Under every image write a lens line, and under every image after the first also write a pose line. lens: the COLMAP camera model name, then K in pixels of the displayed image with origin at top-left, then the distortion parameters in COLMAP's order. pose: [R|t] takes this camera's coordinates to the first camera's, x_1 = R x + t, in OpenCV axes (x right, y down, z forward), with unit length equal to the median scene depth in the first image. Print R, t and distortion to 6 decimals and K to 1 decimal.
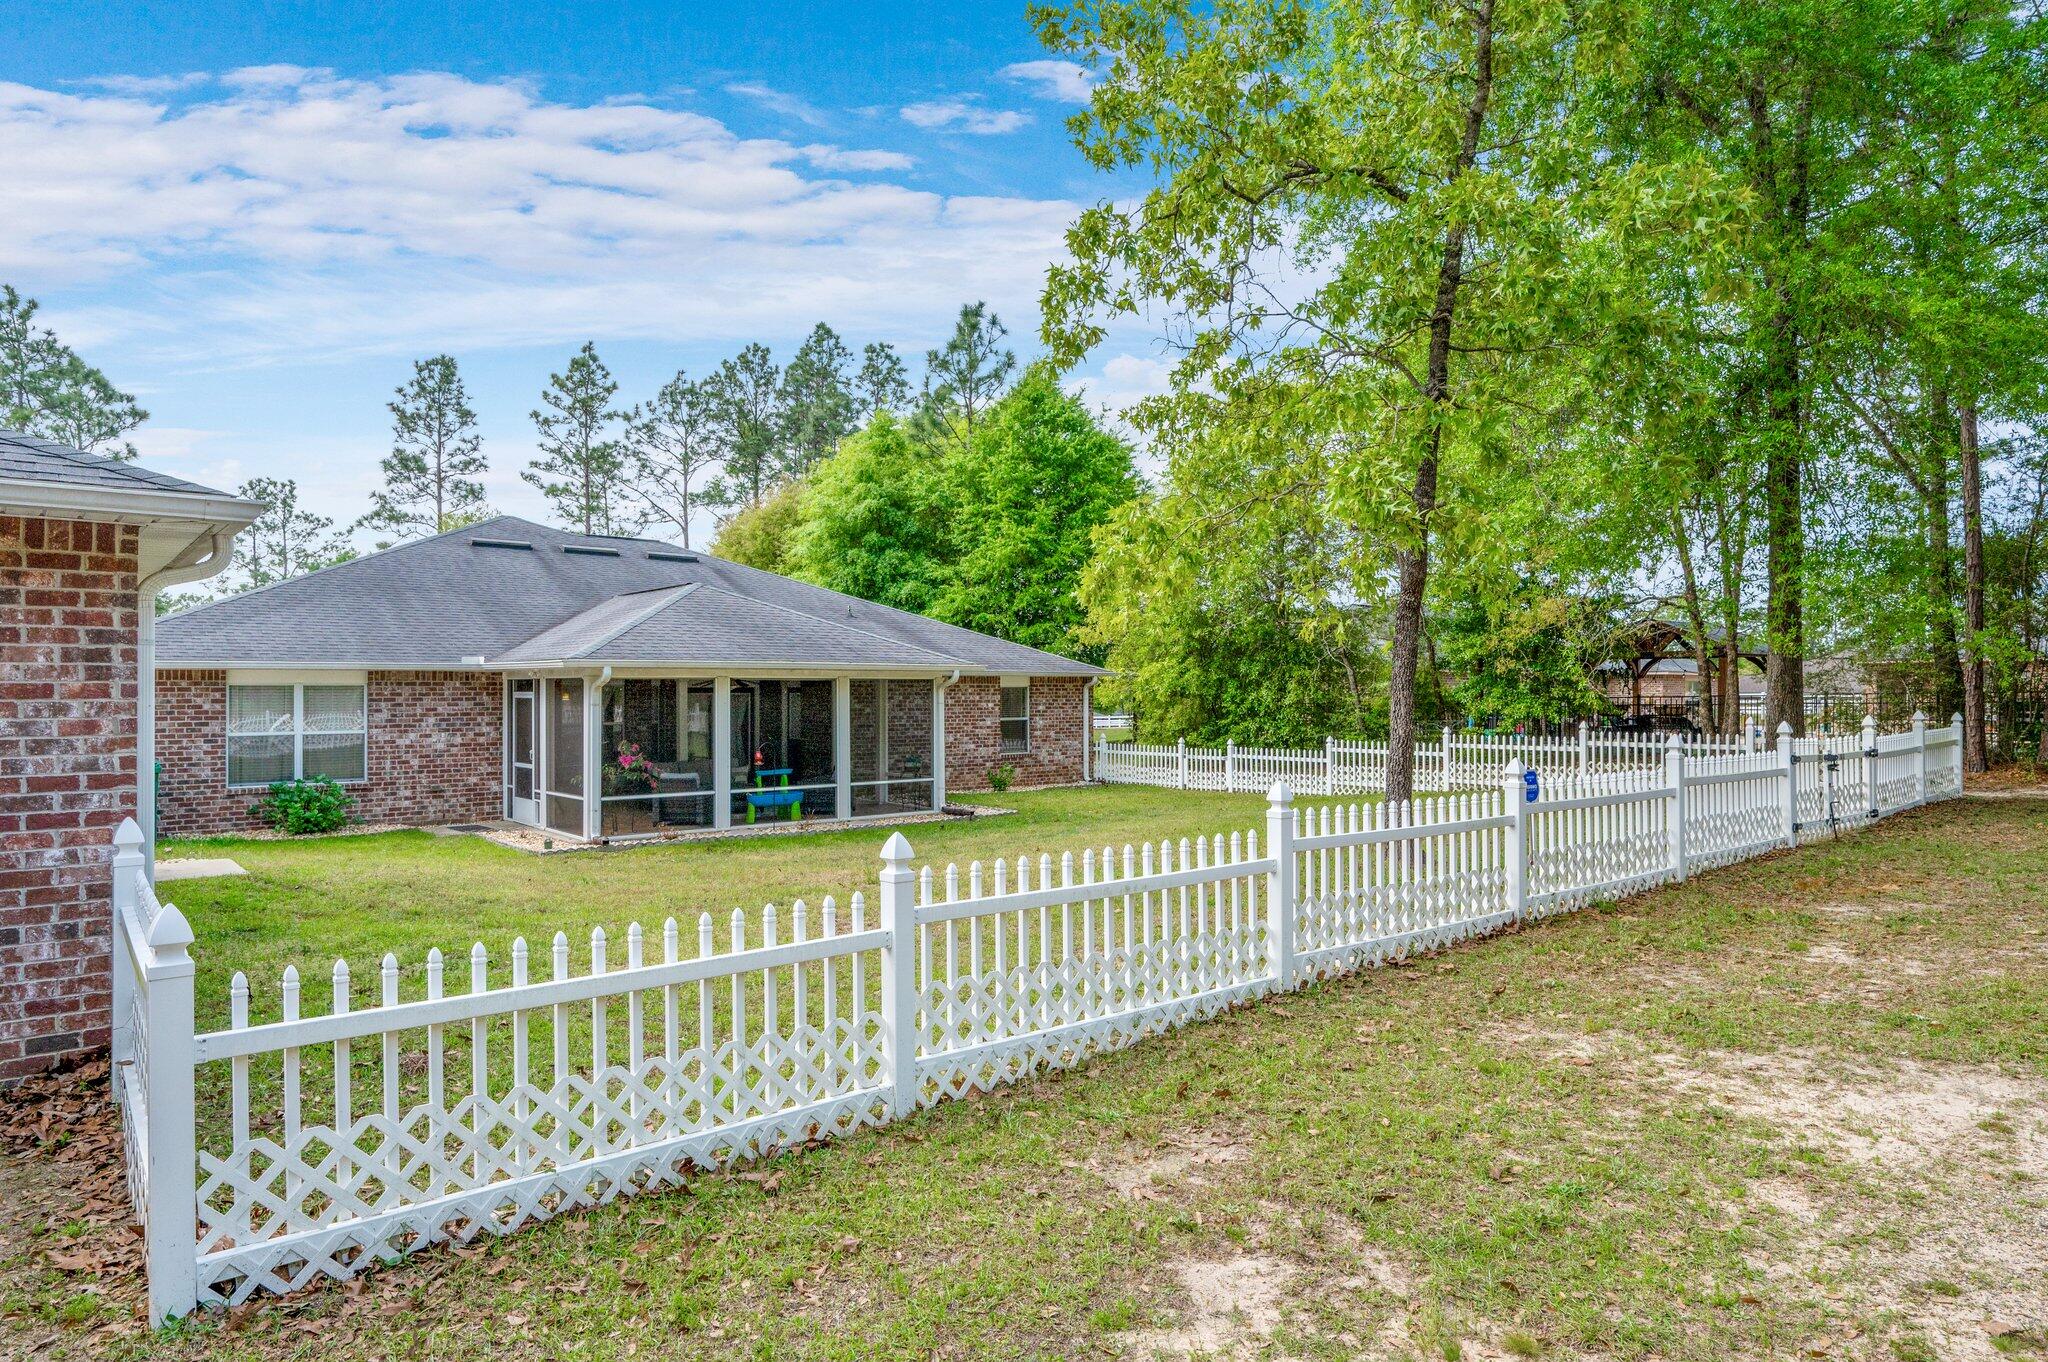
lens RADIAL K [[1207.8, 0, 1024.0], [0, 1207.8, 681.0], [0, 0, 1]] dist [-0.003063, 0.000073]
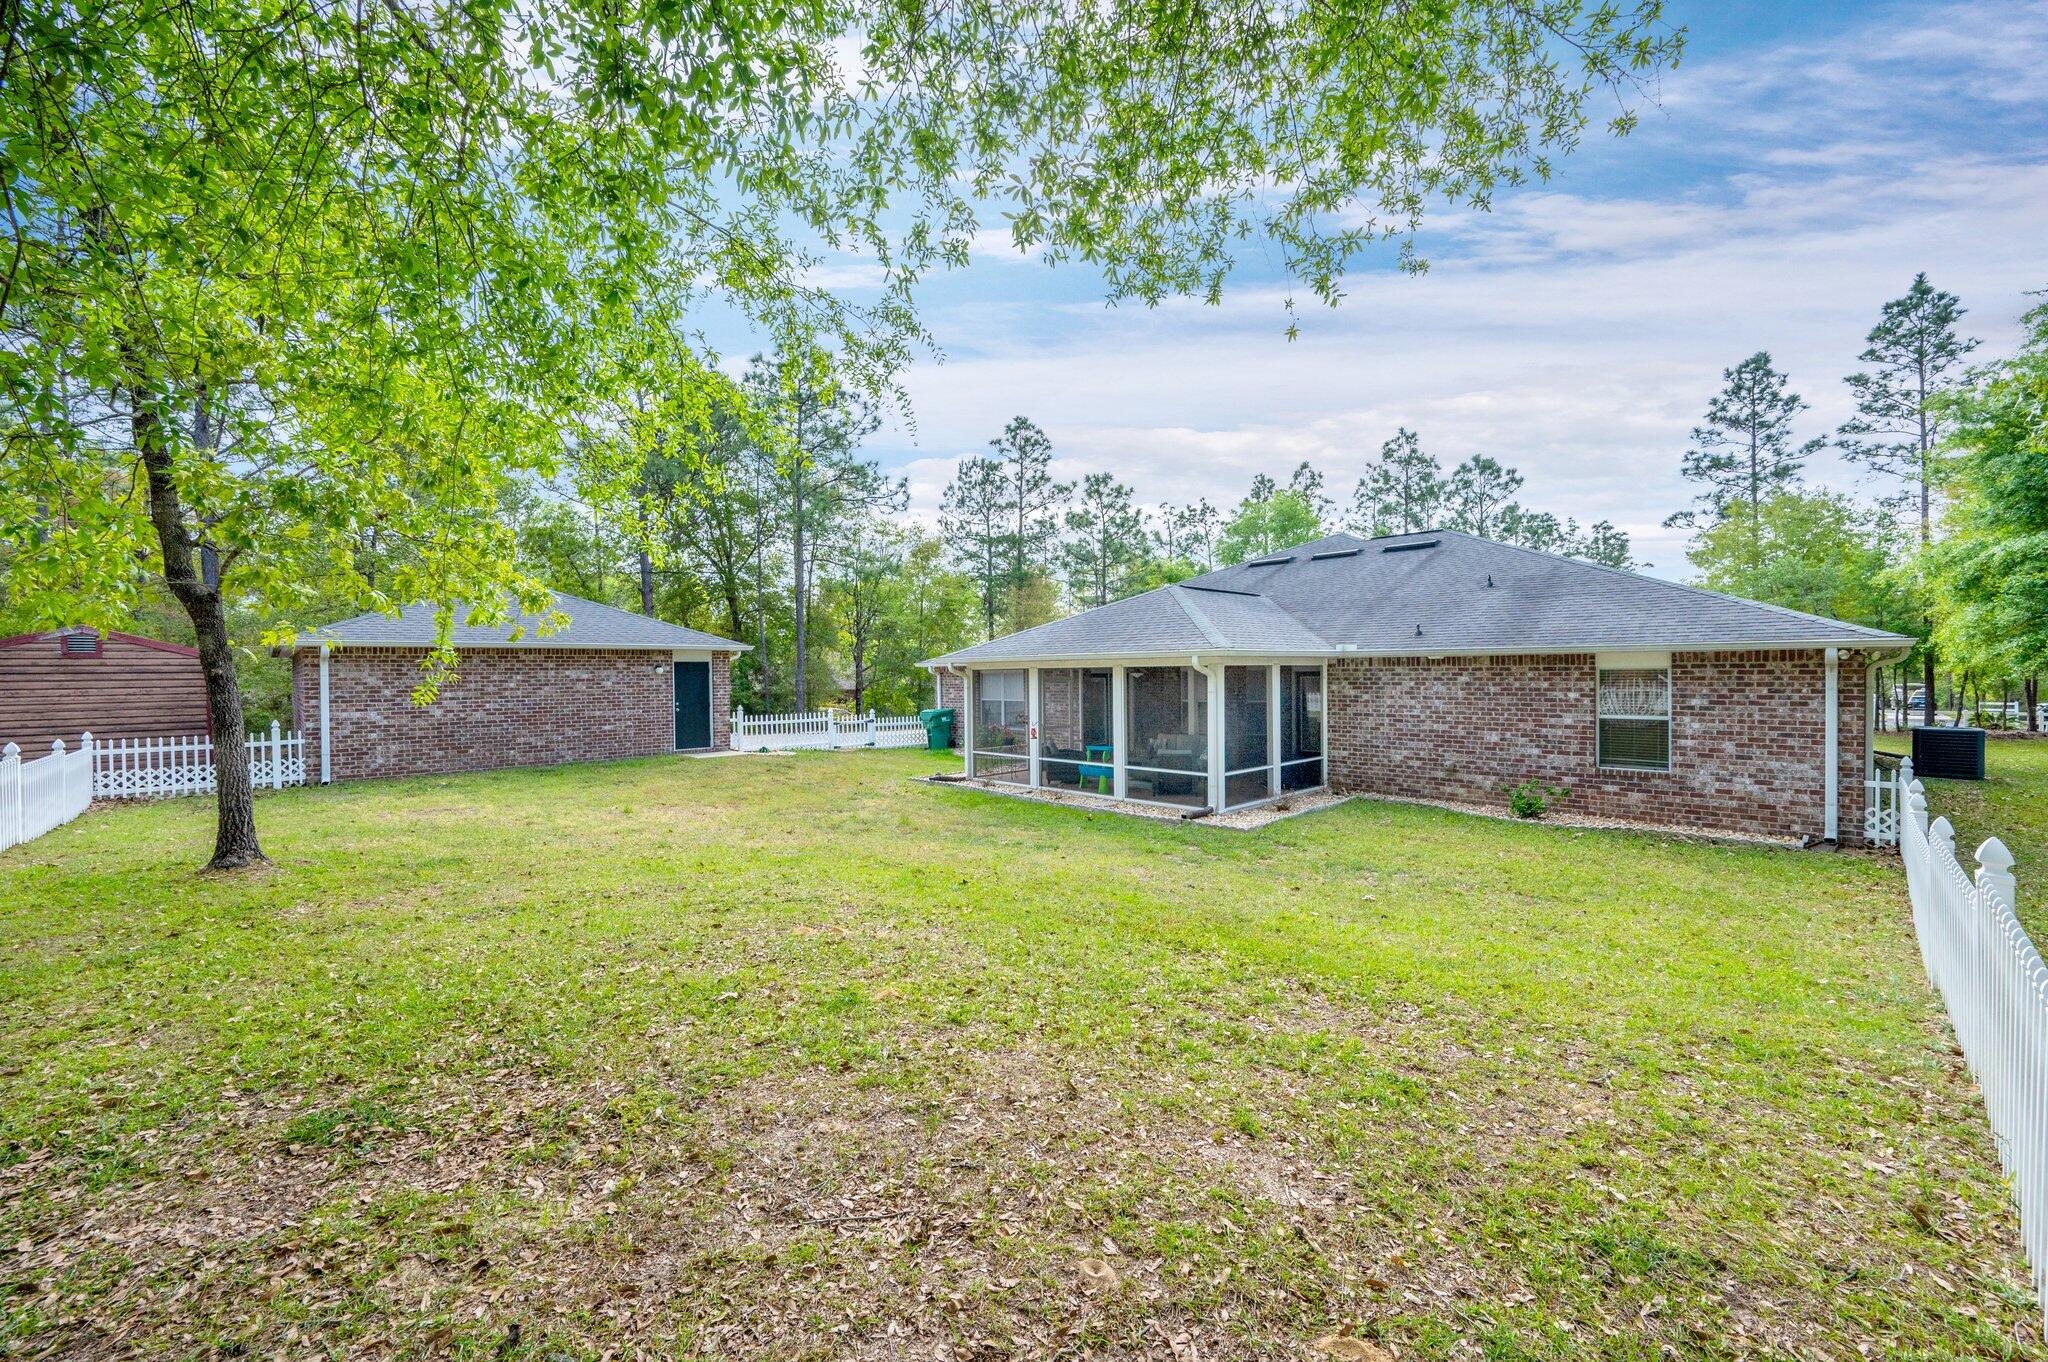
lens RADIAL K [[848.6, 0, 1024.0], [0, 848.6, 681.0], [0, 0, 1]] dist [-0.028706, -0.000031]
pose [[0.053357, 0.005587, -0.998560, 0.708197], [0.016533, 0.999842, 0.006477, 0.004877], [0.998439, -0.016855, 0.053256, 1.072933]]
